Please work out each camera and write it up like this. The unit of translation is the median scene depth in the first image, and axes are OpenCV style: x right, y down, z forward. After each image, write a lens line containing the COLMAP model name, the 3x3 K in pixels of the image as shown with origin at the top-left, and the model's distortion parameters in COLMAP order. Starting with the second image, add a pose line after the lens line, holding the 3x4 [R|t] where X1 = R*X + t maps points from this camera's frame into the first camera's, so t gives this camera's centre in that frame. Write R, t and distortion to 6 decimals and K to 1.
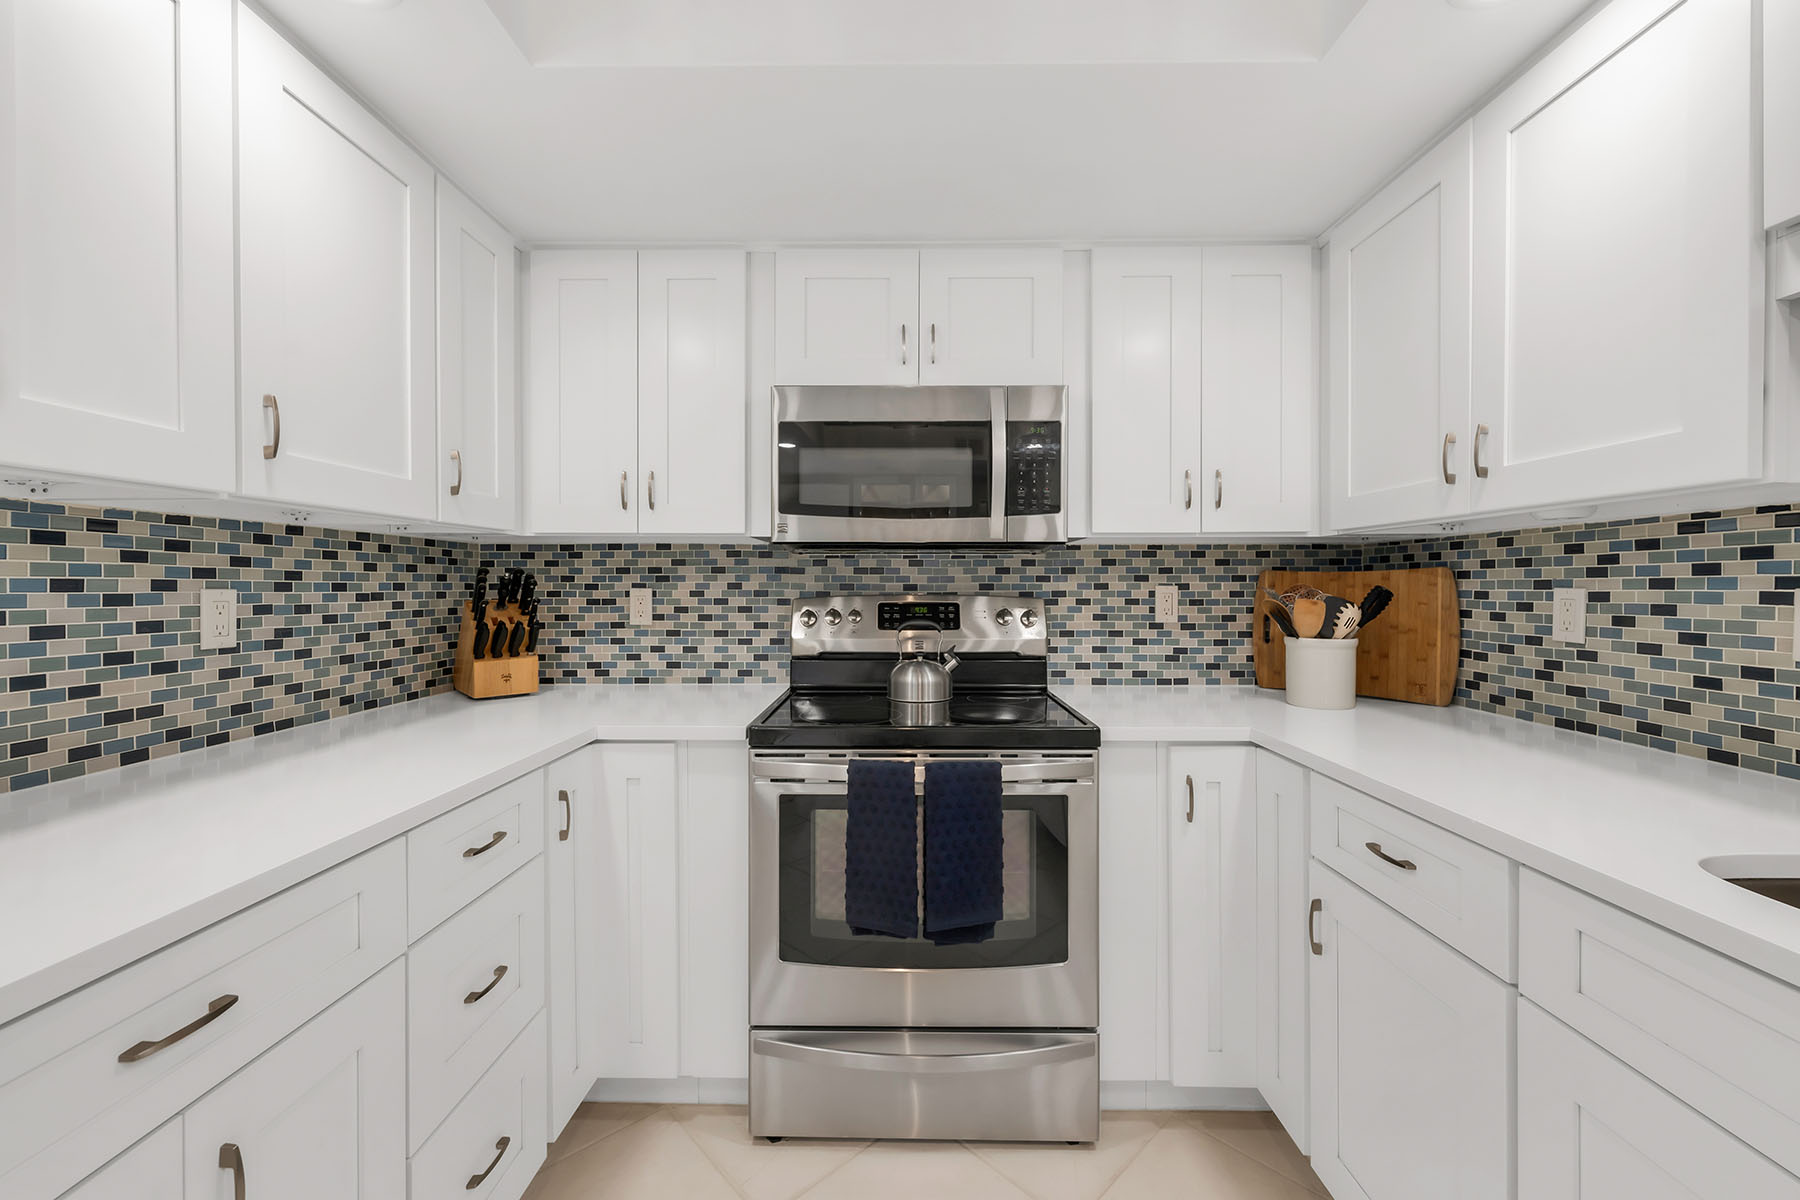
lens RADIAL K [[721.5, 0, 898.1], [0, 721.5, 593.8], [0, 0, 1]] dist [-0.000039, 0.000009]
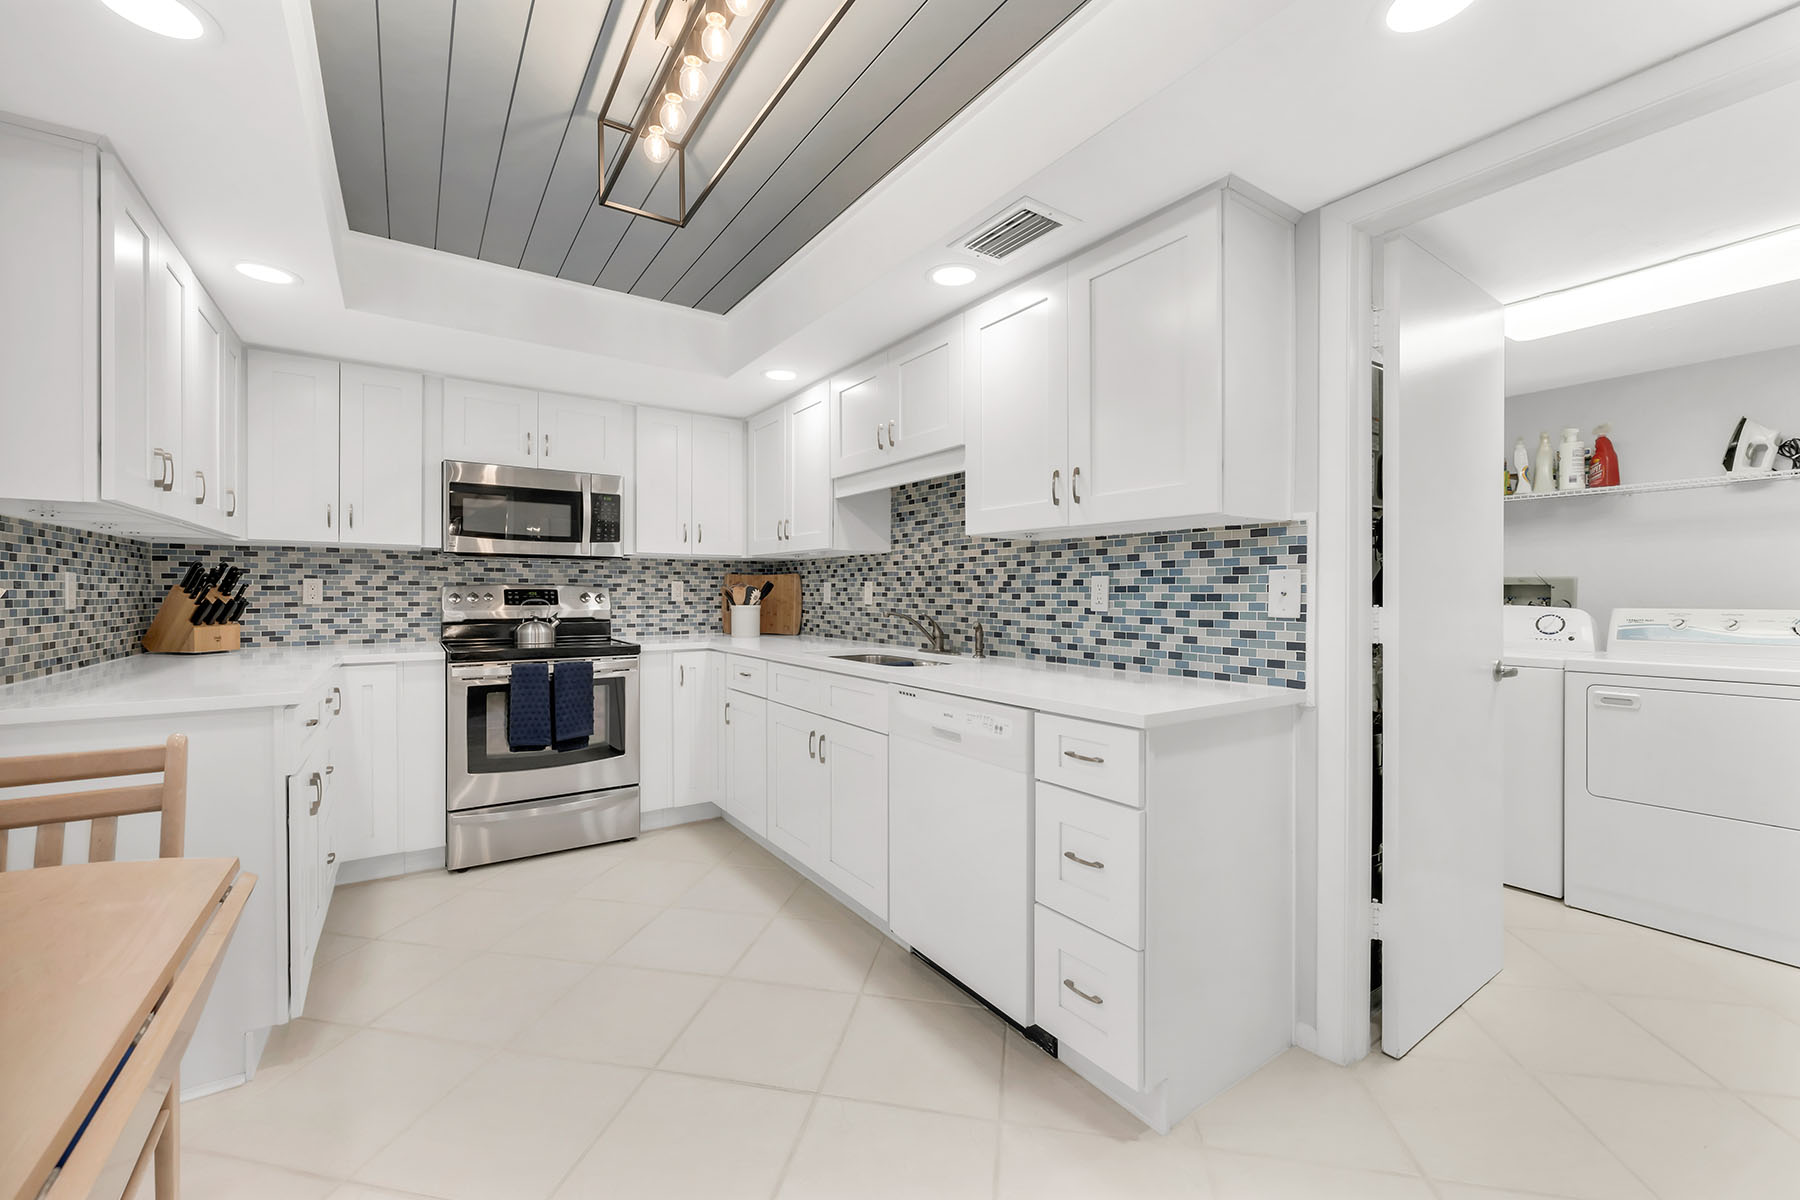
lens RADIAL K [[721.5, 0, 898.1], [0, 721.5, 593.8], [0, 0, 1]] dist [-0.000039, 0.000009]
pose [[0.818209, 0.002359, 0.574915, -0.247149], [0.002240, 0.999971, -0.007290, 0.038298], [-0.574916, 0.007252, 0.818180, -0.903963]]
